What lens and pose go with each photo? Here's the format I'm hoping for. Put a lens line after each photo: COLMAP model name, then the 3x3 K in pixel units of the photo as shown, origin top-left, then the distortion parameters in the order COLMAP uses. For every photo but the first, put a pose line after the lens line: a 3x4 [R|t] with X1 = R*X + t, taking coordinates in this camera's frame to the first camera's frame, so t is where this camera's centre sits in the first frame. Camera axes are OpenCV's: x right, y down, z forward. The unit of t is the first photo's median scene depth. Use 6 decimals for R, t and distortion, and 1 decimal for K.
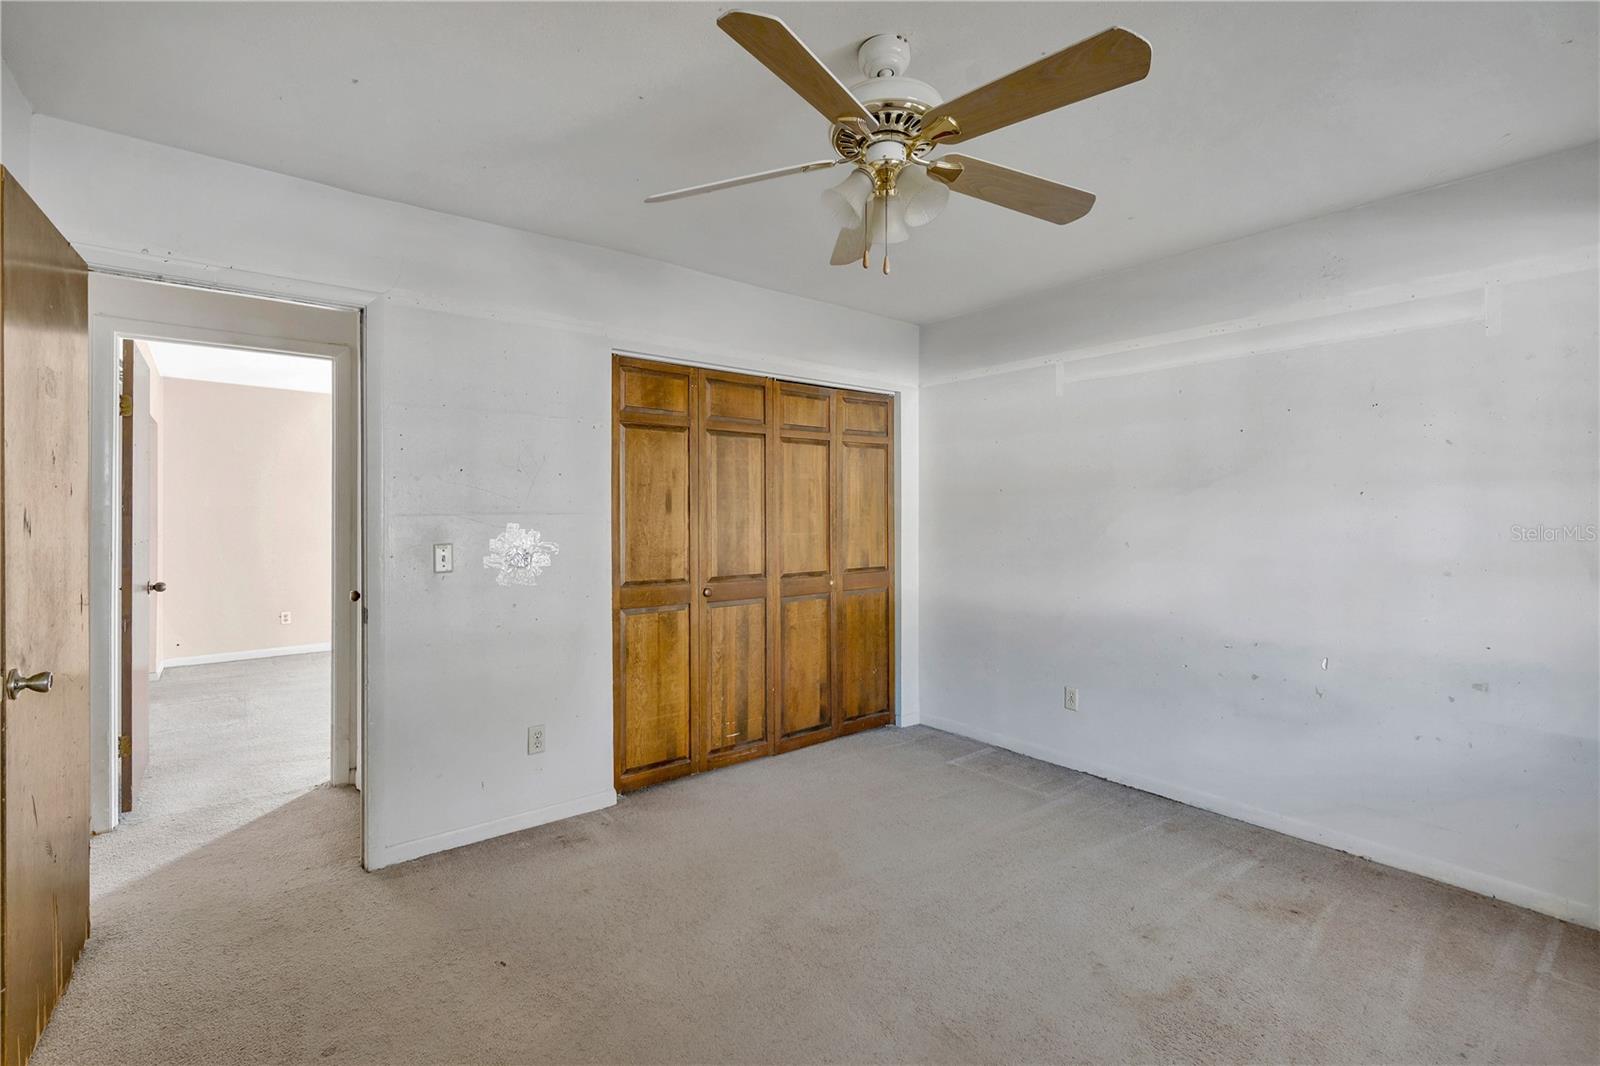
lens RADIAL K [[716.1, 0, 800.9], [0, 716.1, 525.2], [0, 0, 1]] dist [-0.001189, 0.000494]
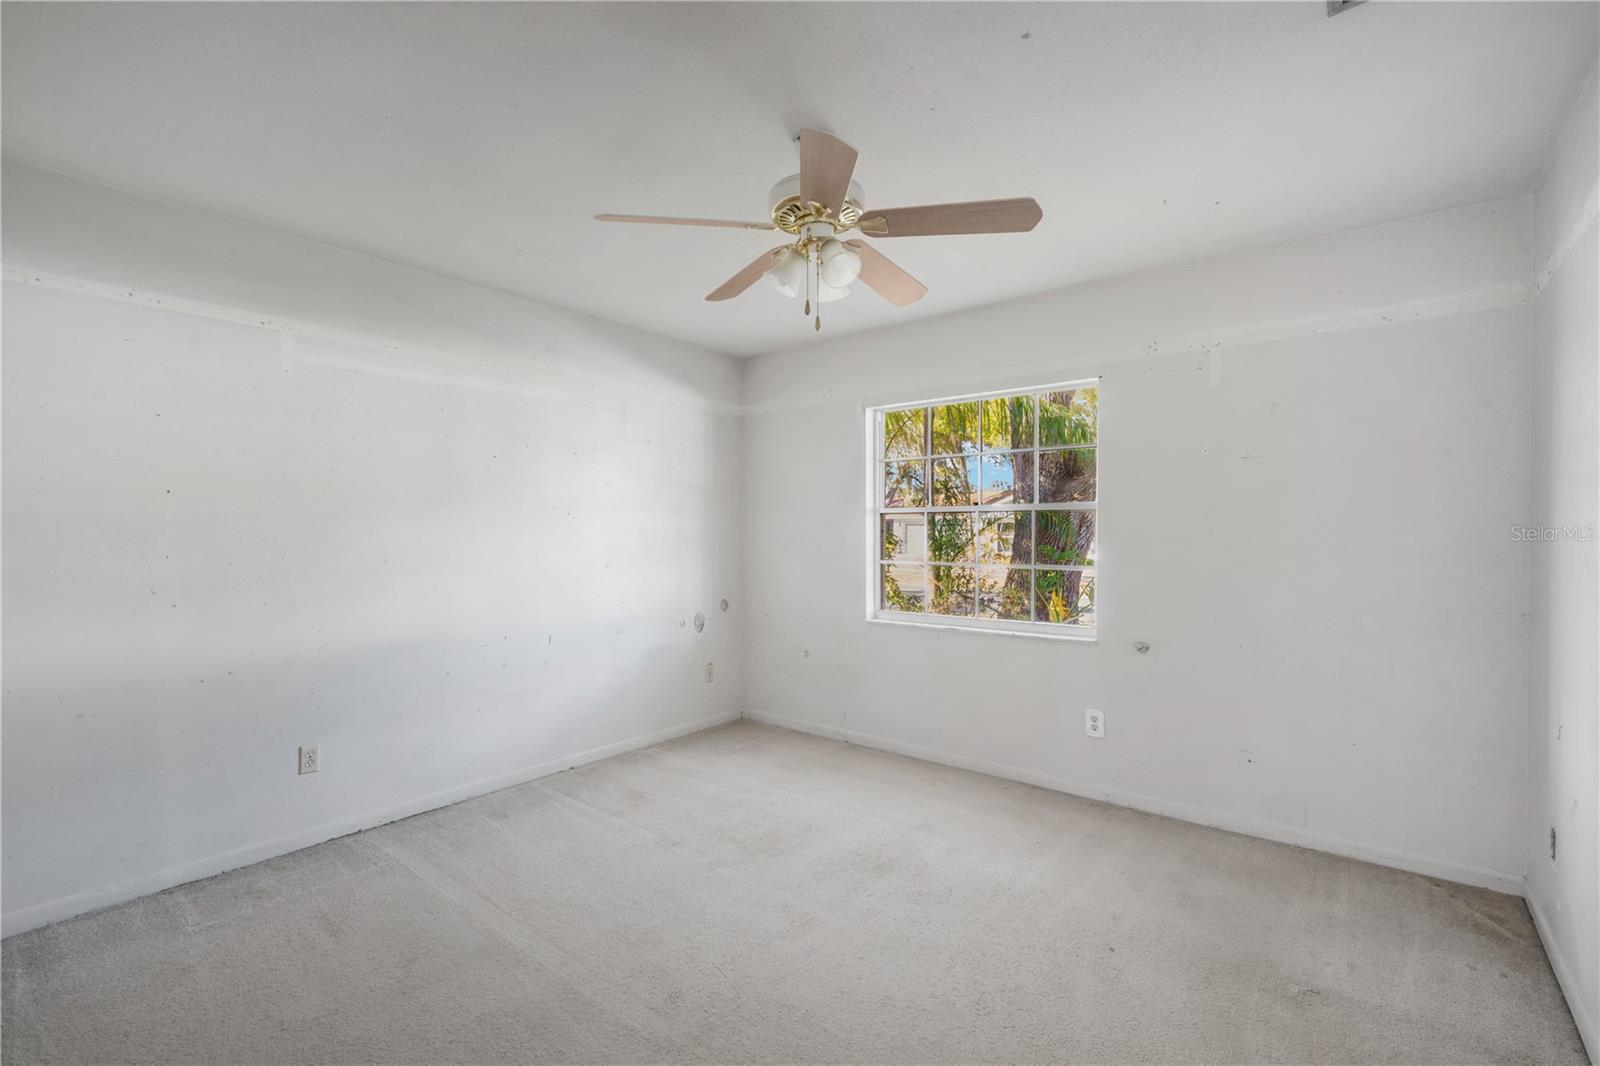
lens RADIAL K [[716.1, 0, 800.6], [0, 716.1, 533.0], [0, 0, 1]] dist [-0.001189, 0.000494]
pose [[-0.260068, 0.000289, 0.965590, -0.587914], [0.005243, 0.999986, 0.001113, -0.008304], [-0.965576, 0.005352, -0.260066, 0.741547]]
